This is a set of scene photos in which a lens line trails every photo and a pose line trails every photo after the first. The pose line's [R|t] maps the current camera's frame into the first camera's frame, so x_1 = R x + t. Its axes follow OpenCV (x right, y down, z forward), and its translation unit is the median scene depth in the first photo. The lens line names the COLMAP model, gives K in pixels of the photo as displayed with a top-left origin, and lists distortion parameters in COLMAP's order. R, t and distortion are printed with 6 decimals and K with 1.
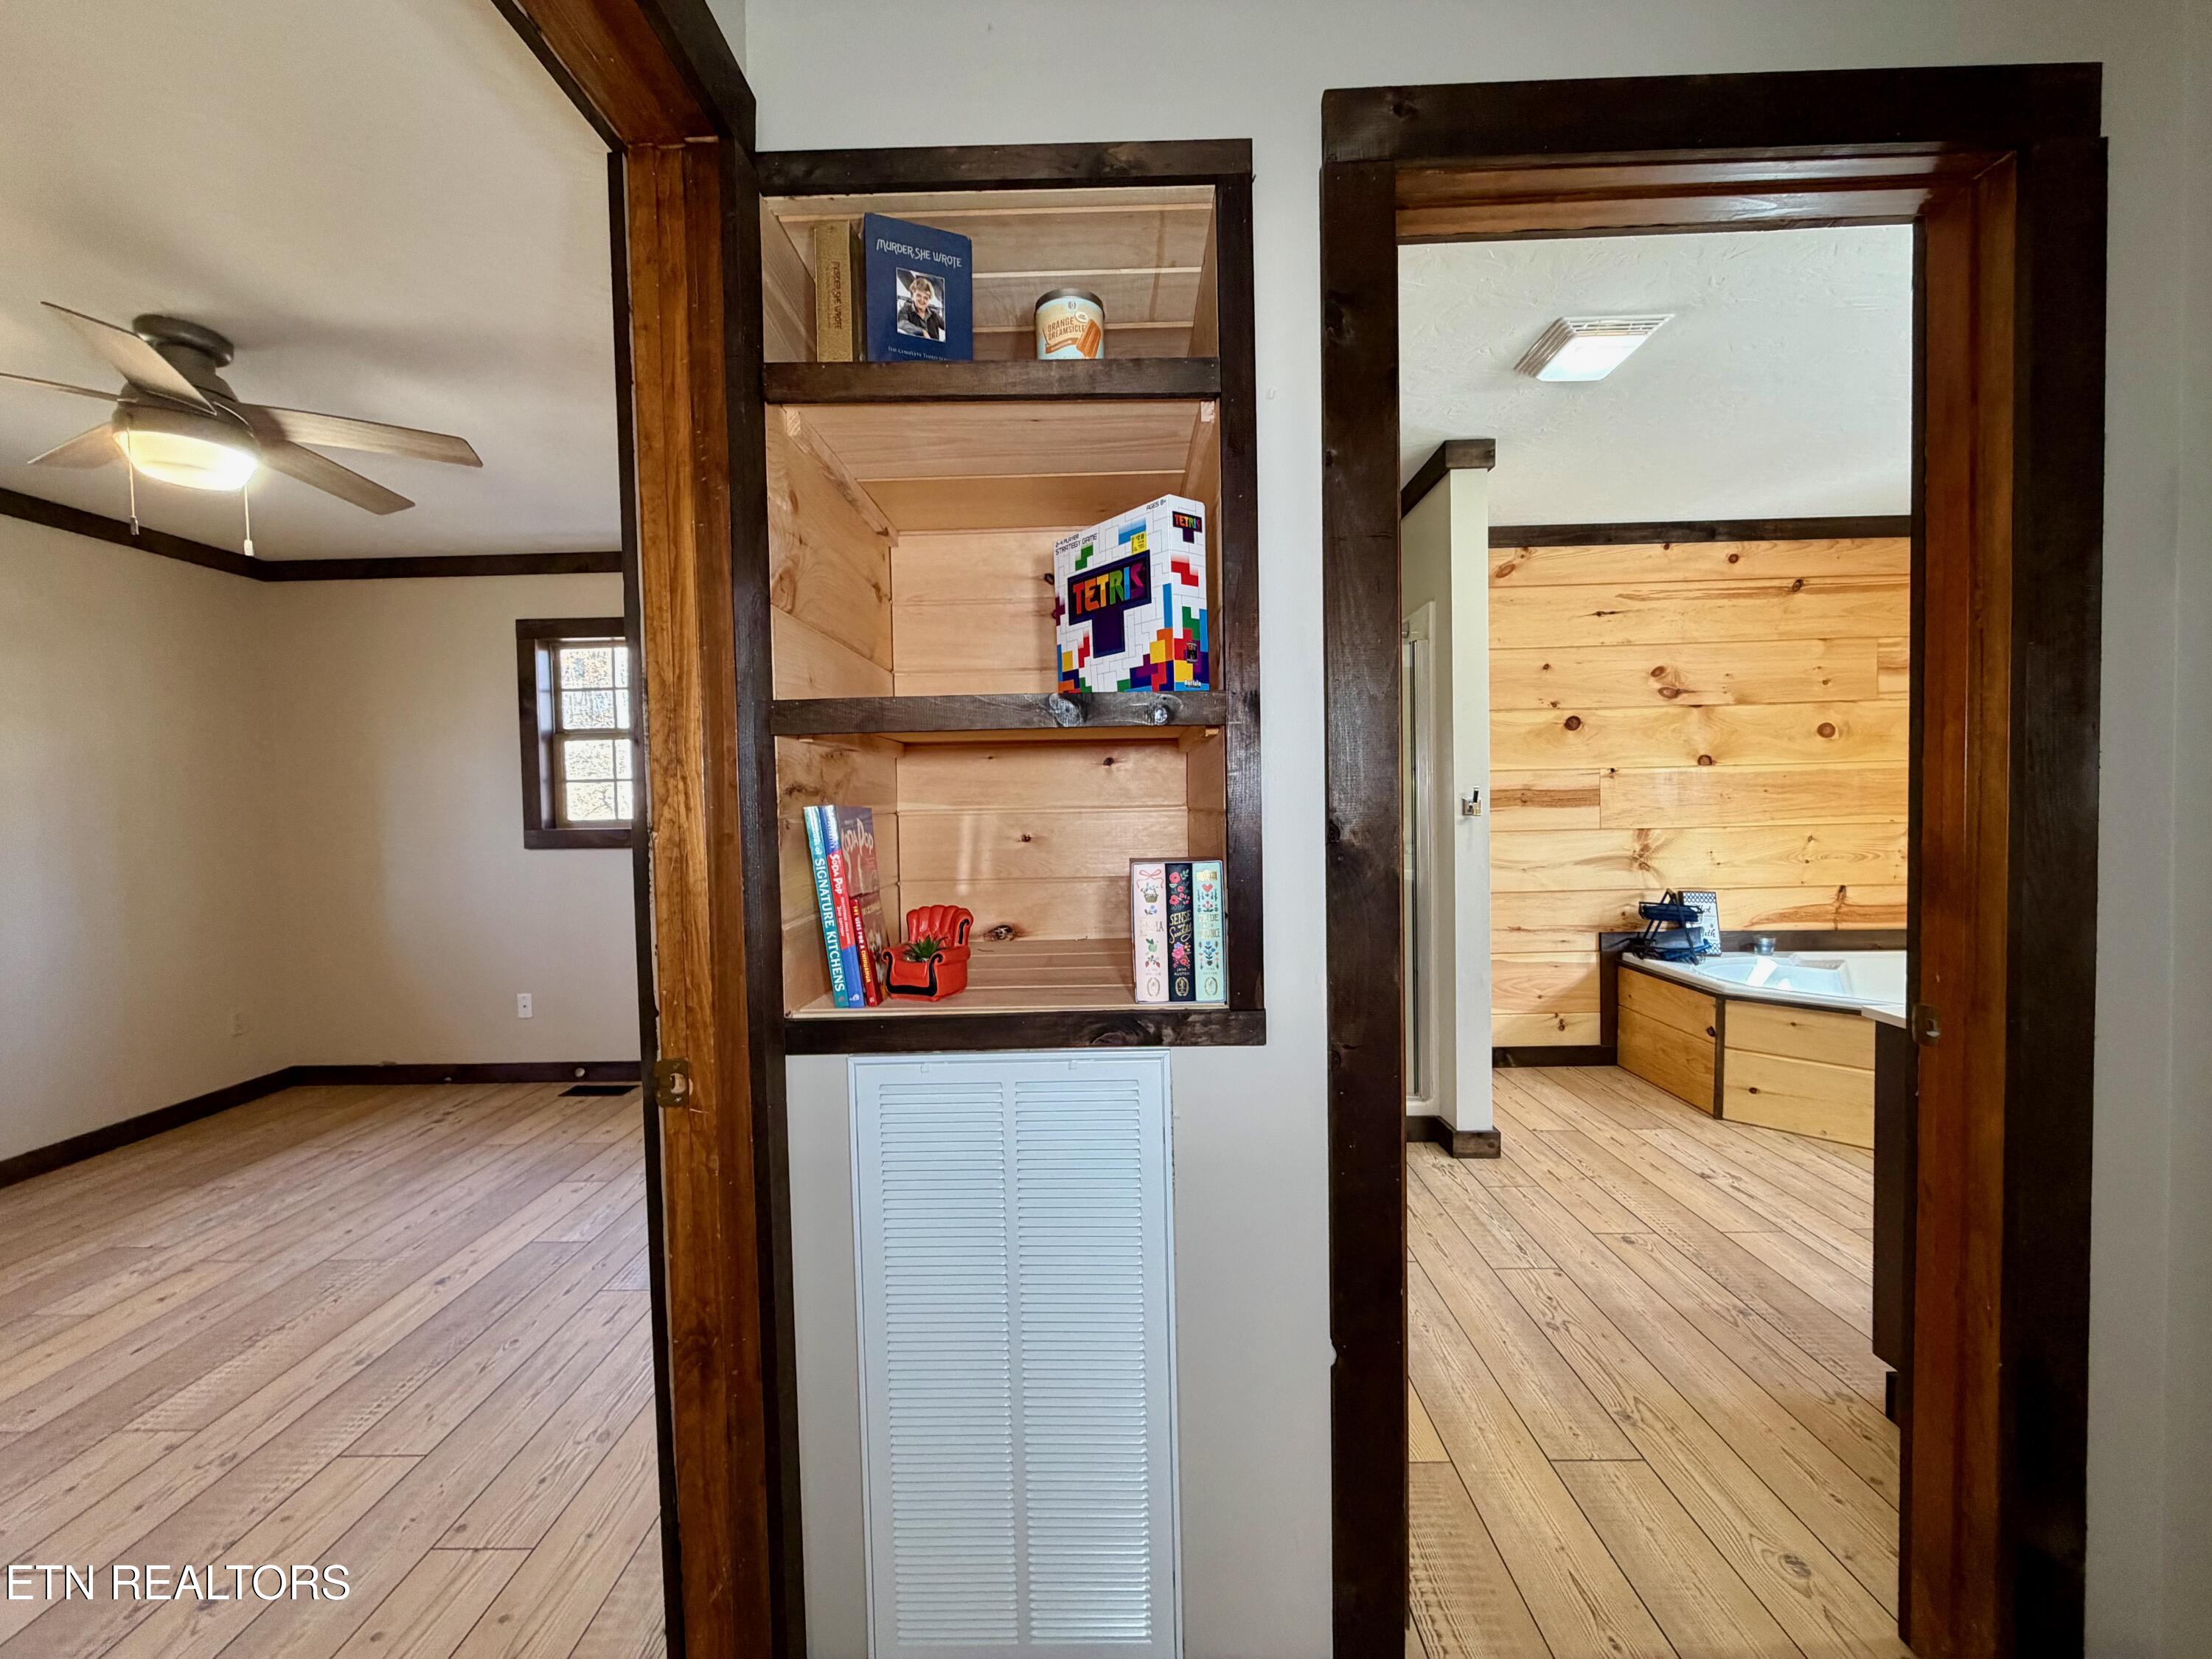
lens RADIAL K [[879.1, 0, 1095.4], [0, 879.1, 830.6], [0, 0, 1]] dist [-0.001602, 0.000315]
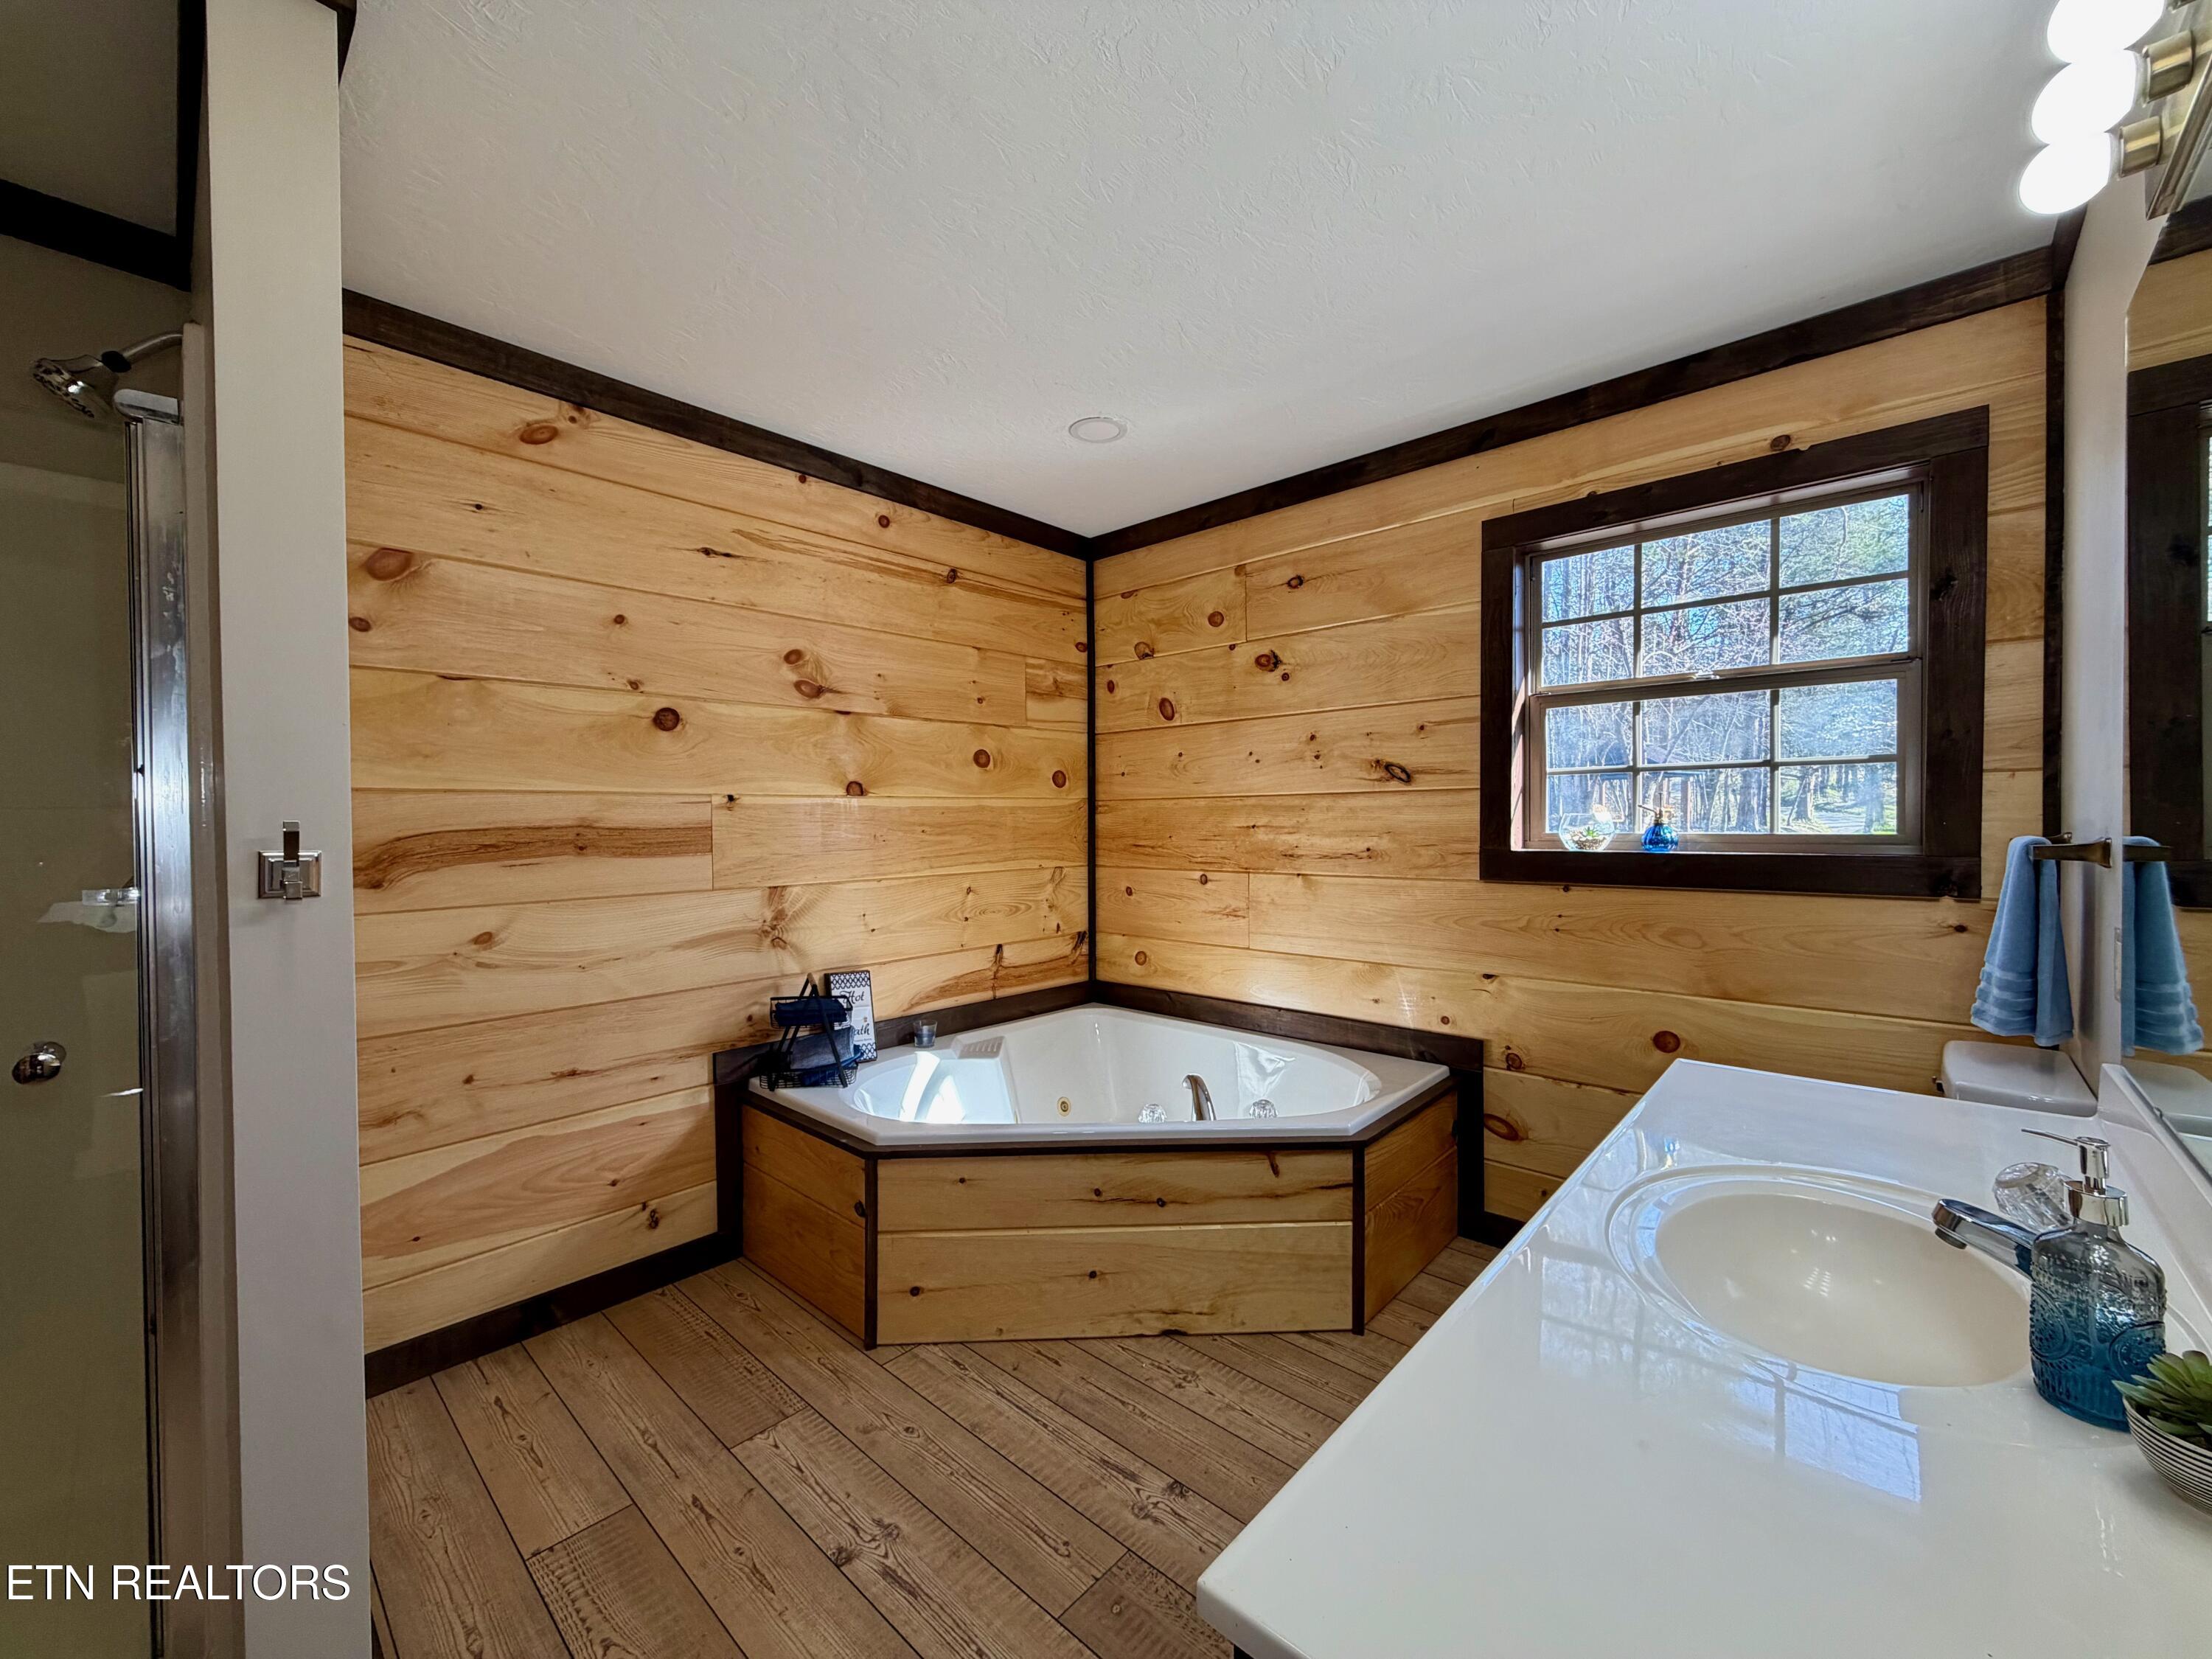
lens RADIAL K [[879.1, 0, 1095.4], [0, 879.1, 830.6], [0, 0, 1]] dist [-0.001602, 0.000315]
pose [[0.664231, 0.006745, 0.747497, 0.286161], [0.020093, 0.999437, -0.026873, -0.022194], [-0.747257, 0.032869, 0.663721, 0.374539]]
